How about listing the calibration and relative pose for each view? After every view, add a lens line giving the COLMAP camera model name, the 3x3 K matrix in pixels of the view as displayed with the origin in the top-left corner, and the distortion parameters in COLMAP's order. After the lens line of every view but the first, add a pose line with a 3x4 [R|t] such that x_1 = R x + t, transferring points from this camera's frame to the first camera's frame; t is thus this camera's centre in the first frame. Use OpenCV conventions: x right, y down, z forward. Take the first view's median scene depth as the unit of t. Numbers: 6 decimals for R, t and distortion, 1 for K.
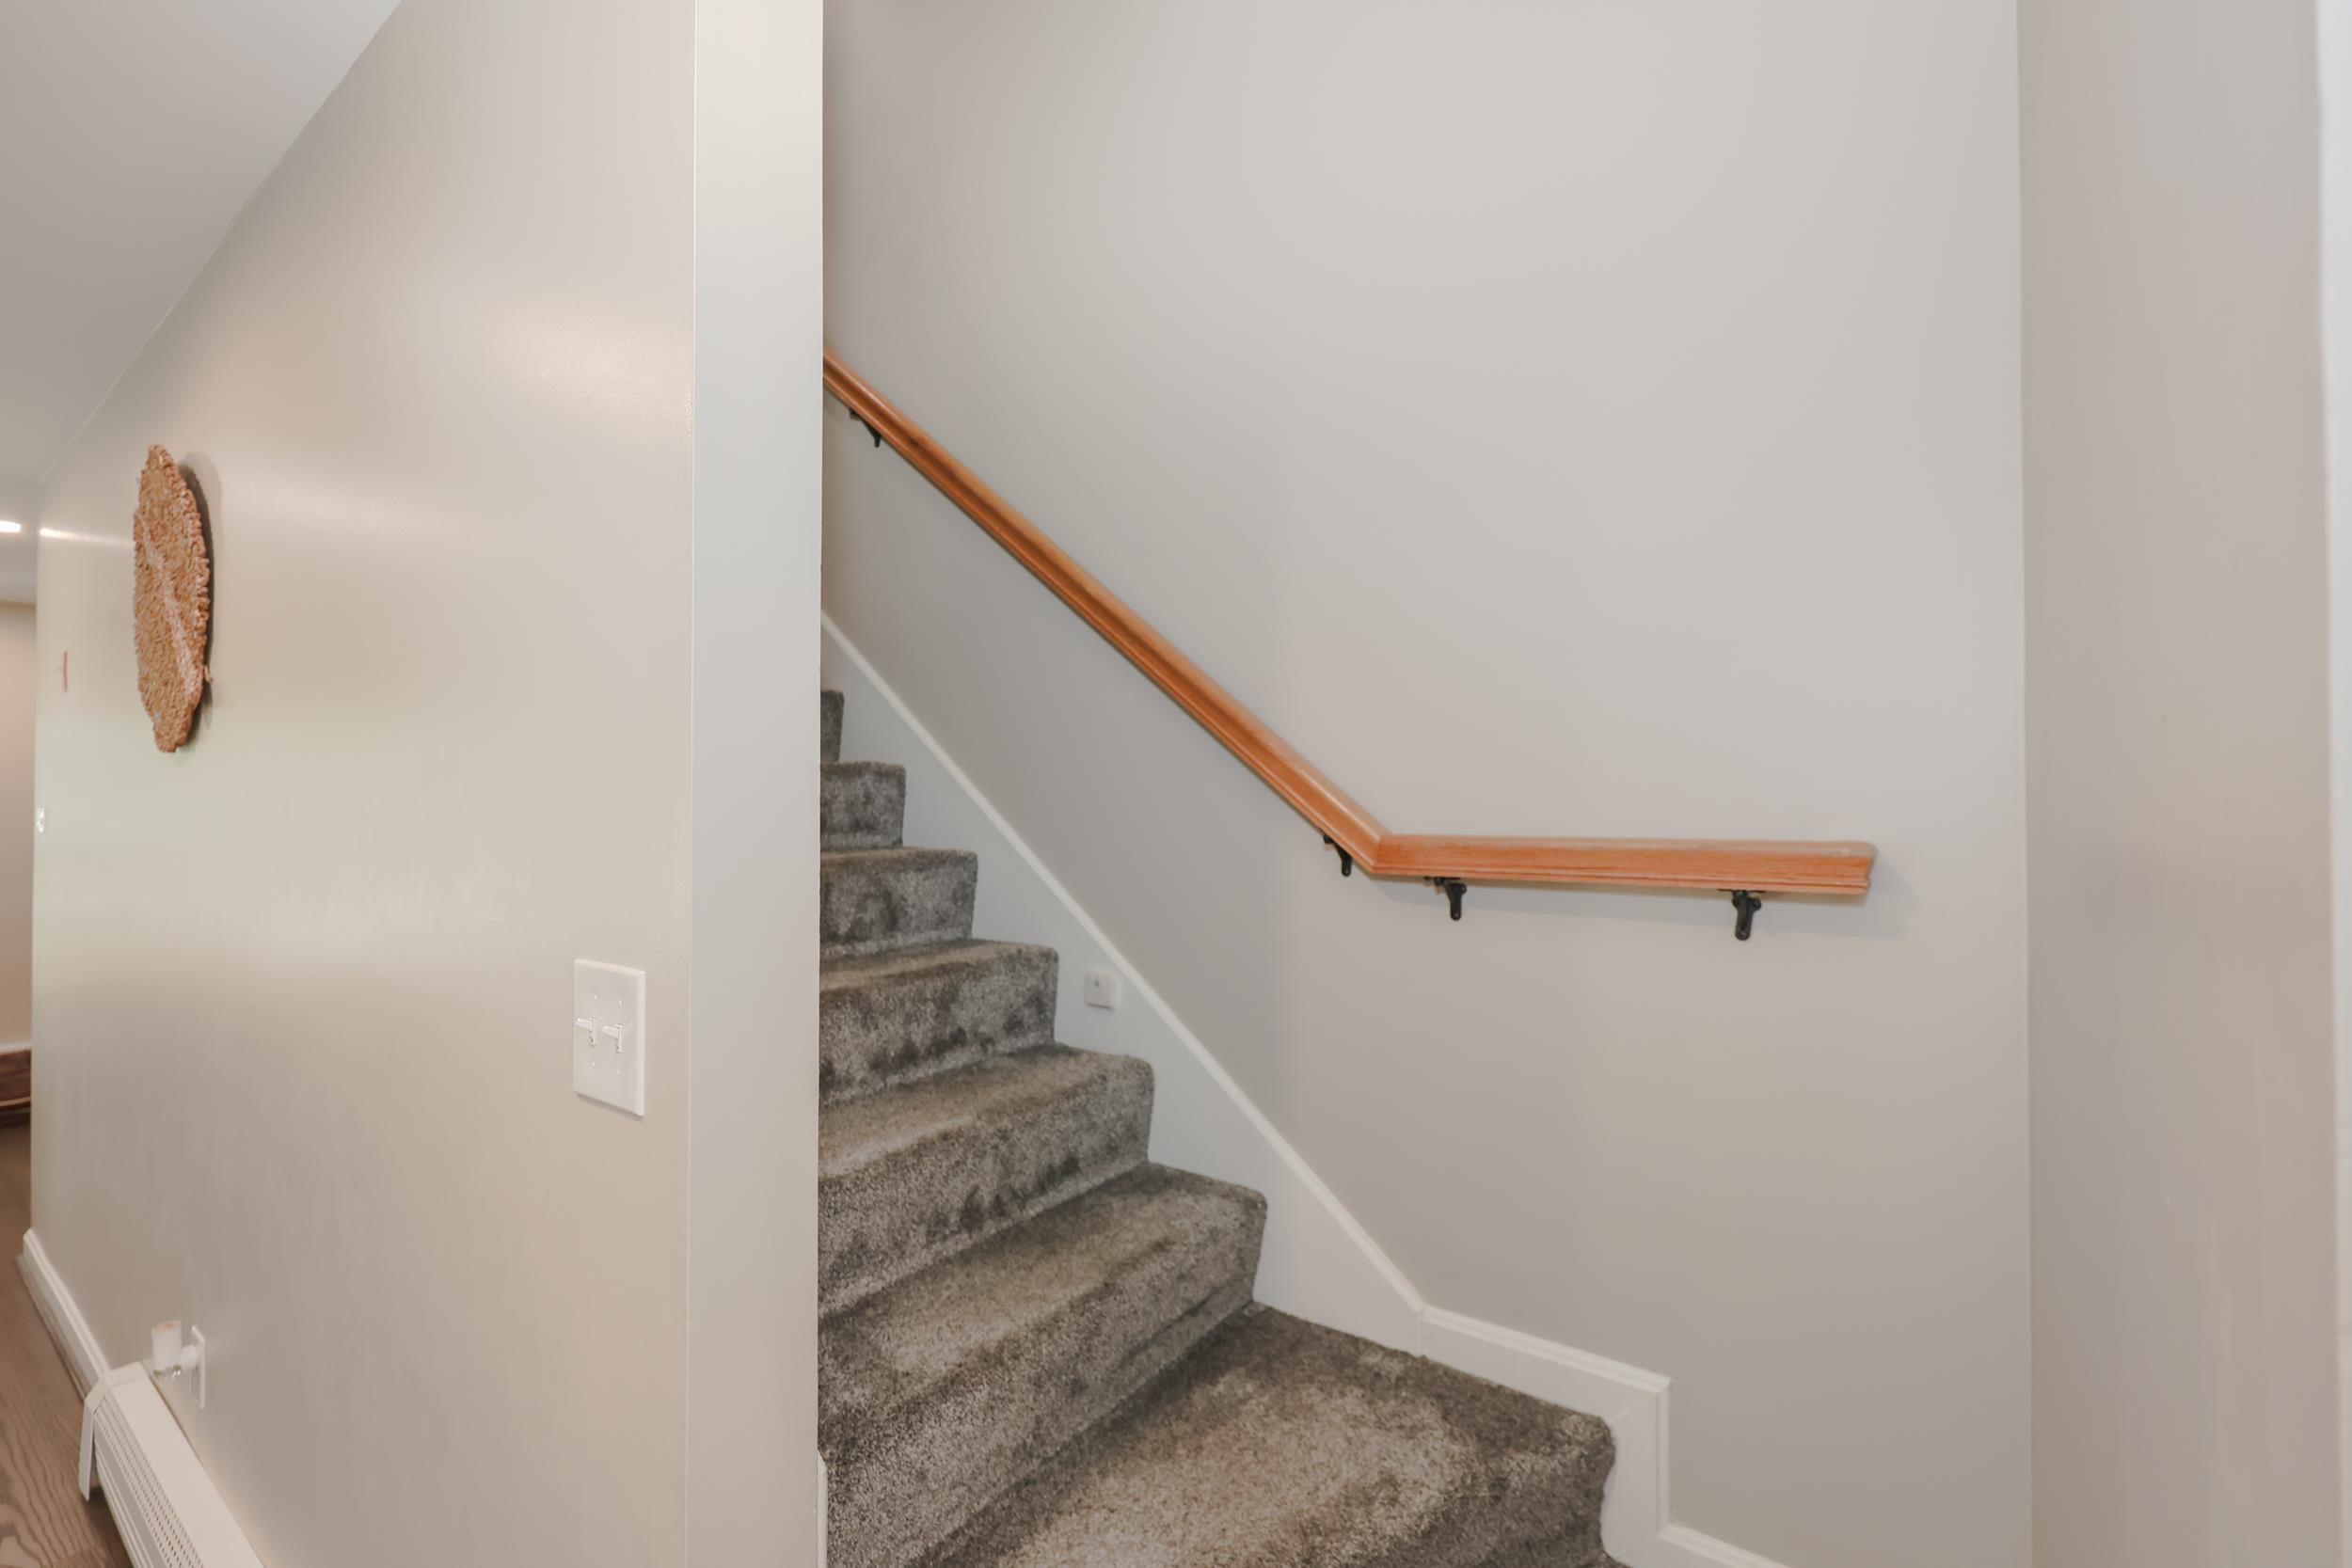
lens RADIAL K [[1006.7, 0, 1177.5], [0, 1006.7, 791.6], [0, 0, 1]] dist [0.000848, -0.000149]
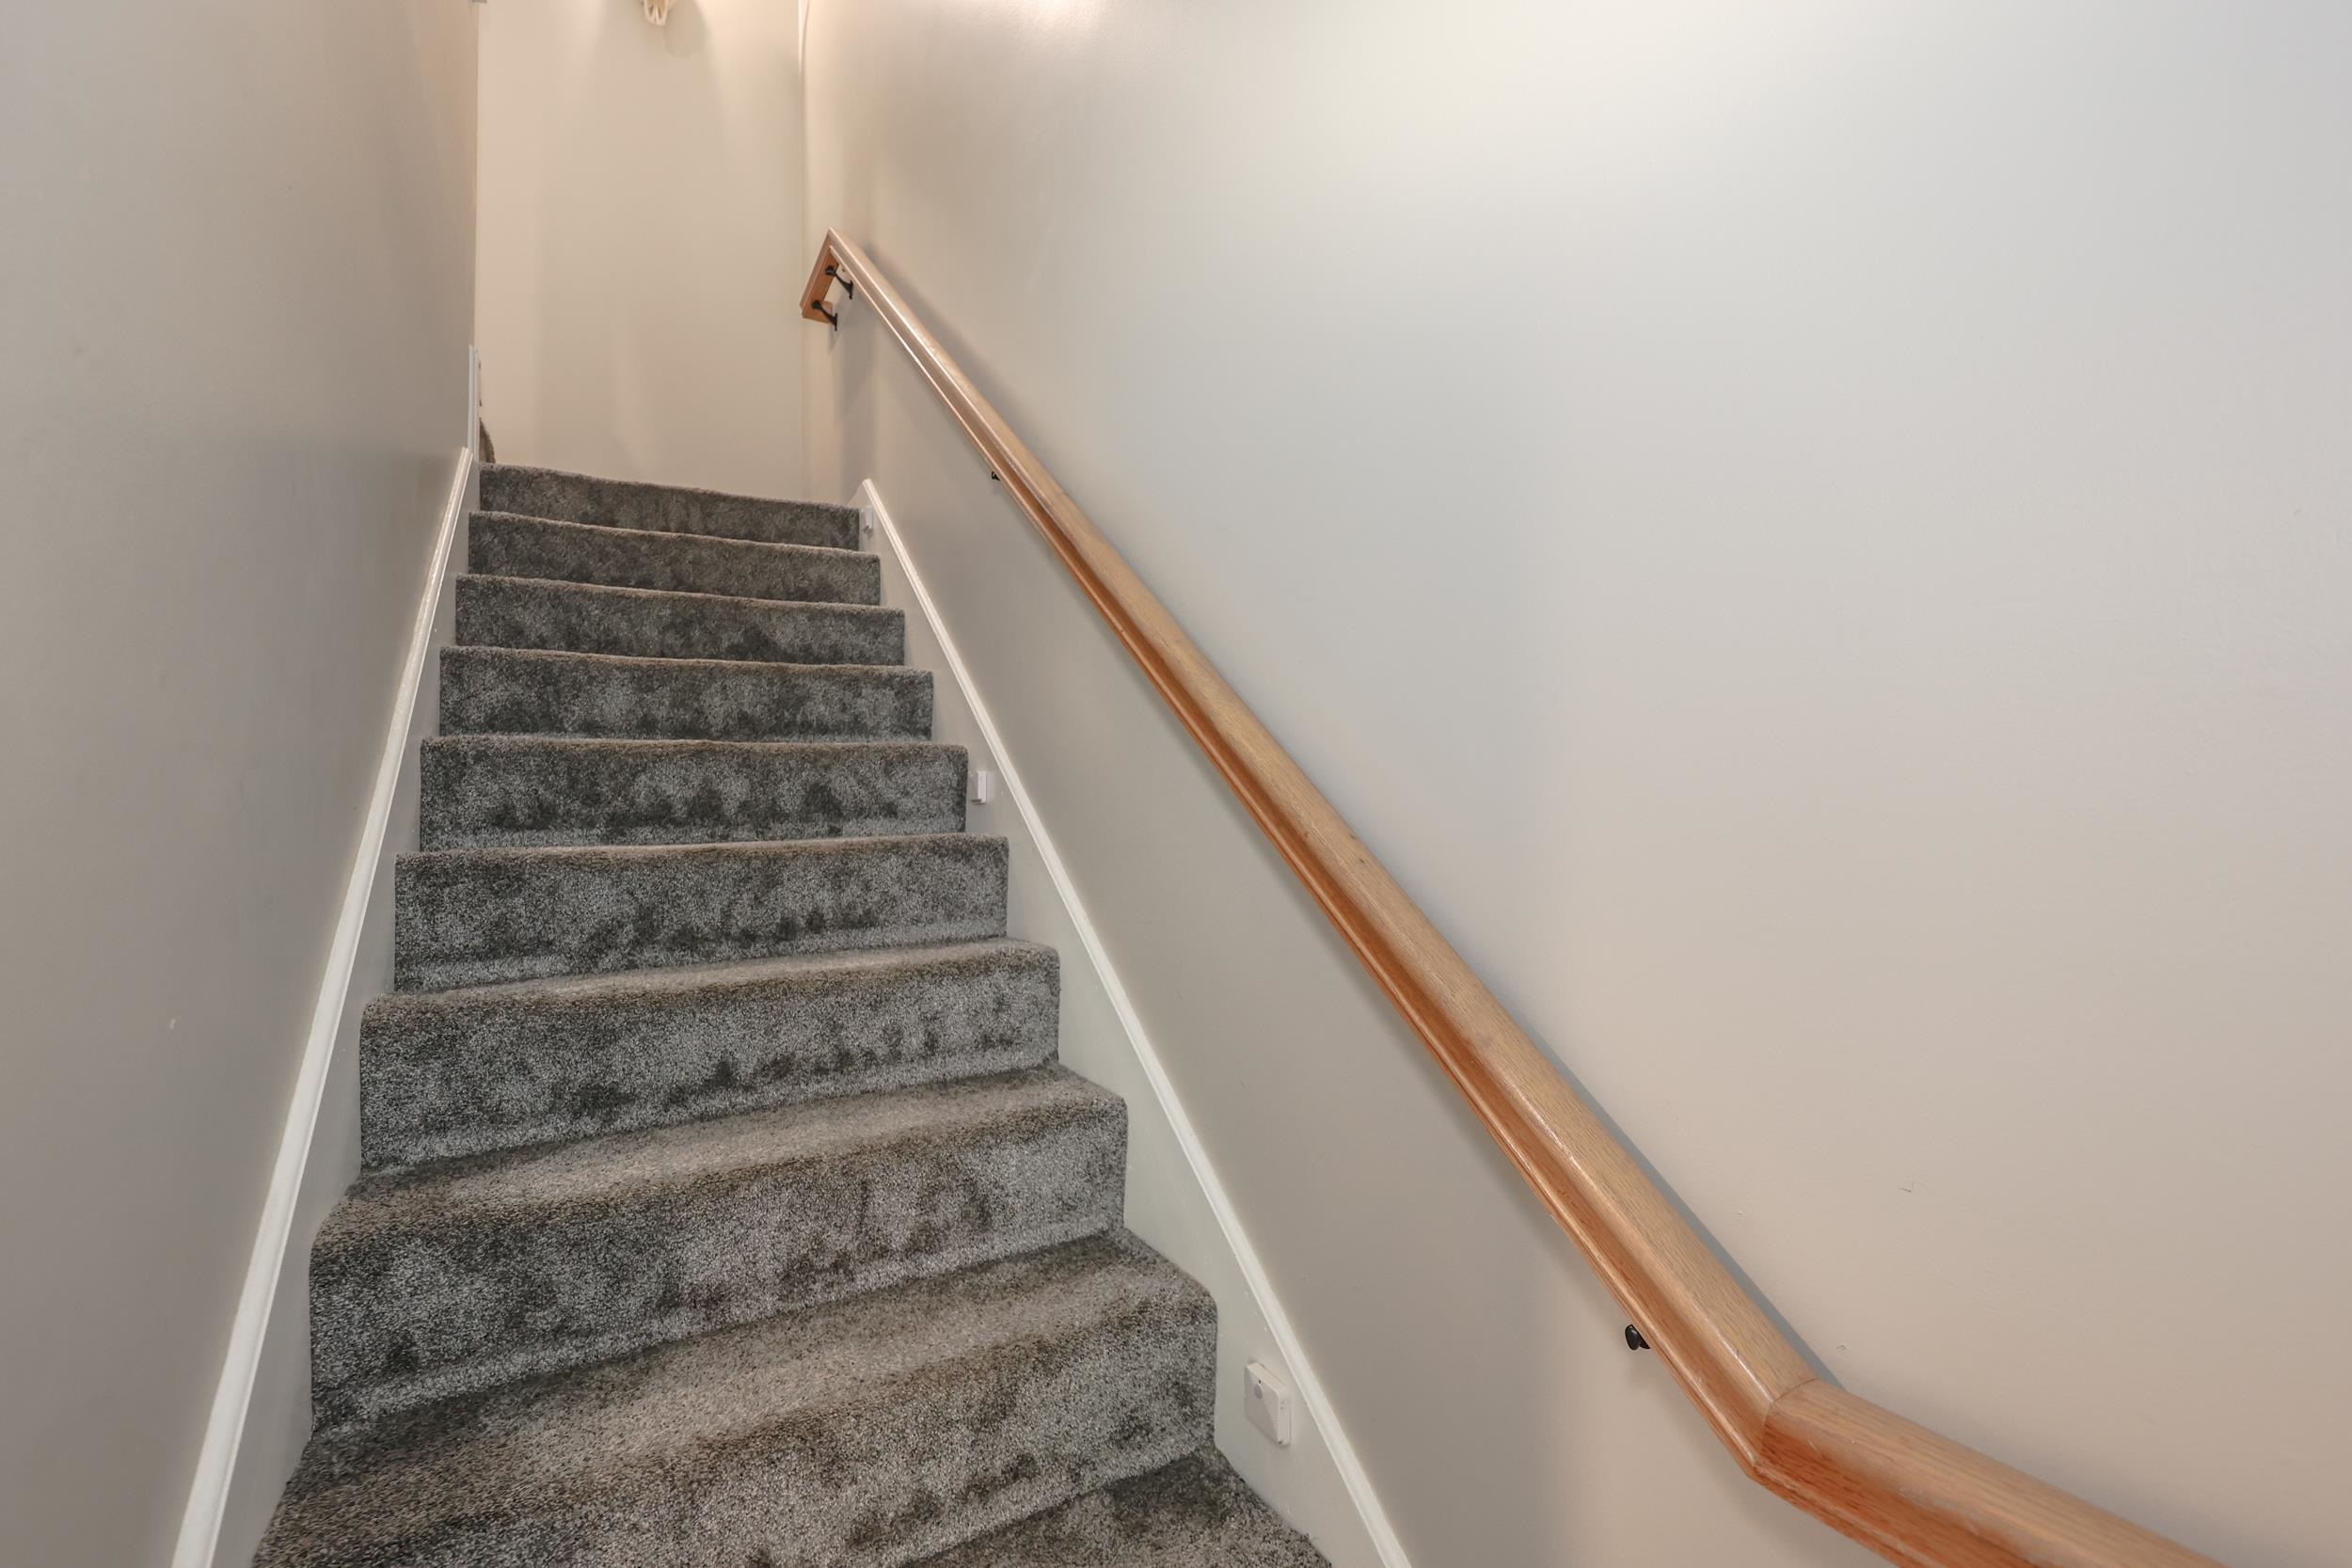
lens RADIAL K [[1006.7, 0, 1177.5], [0, 1006.7, 791.6], [0, 0, 1]] dist [0.000848, -0.000149]
pose [[0.913001, -0.024556, -0.407218, 0.123617], [0.018983, 0.999663, -0.017721, -0.148671], [0.407516, 0.008449, 0.913159, 0.439978]]
